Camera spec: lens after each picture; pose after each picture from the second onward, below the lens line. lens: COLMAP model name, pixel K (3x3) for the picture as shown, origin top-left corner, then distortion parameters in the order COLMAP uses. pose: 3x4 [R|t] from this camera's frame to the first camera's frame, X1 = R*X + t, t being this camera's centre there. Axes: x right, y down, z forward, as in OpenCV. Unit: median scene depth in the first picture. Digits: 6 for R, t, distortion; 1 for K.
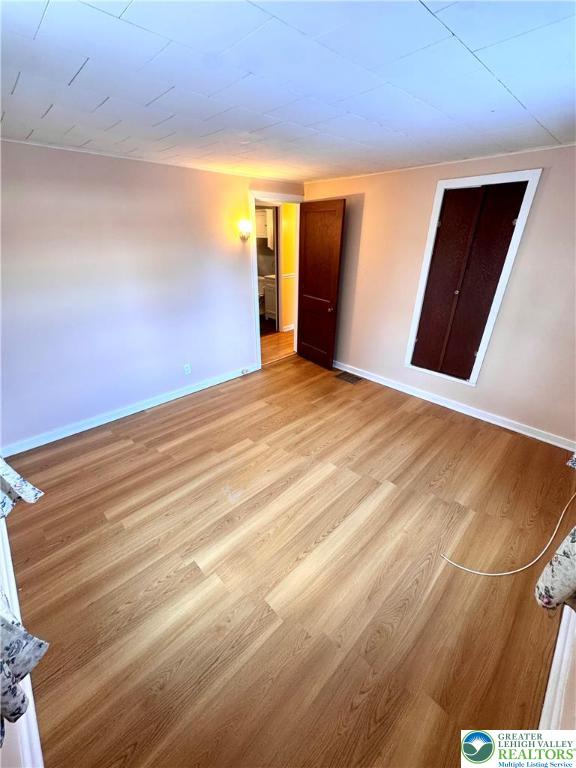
lens RADIAL K [[306.4, 0, 284.9], [0, 306.4, 383.8], [0, 0, 1]] dist [-0.000587, -0.000174]
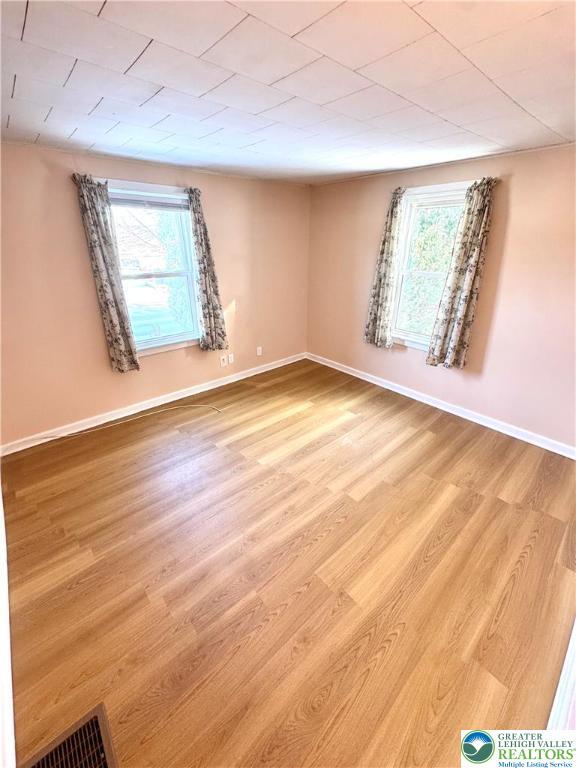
lens RADIAL K [[306.4, 0, 284.0], [0, 306.4, 379.0], [0, 0, 1]] dist [-0.000587, -0.000174]
pose [[-0.998888, -0.024808, 0.040082, 0.038844], [0.015371, 0.632403, 0.774487, -0.615365], [-0.044561, 0.774242, -0.631319, 1.256793]]
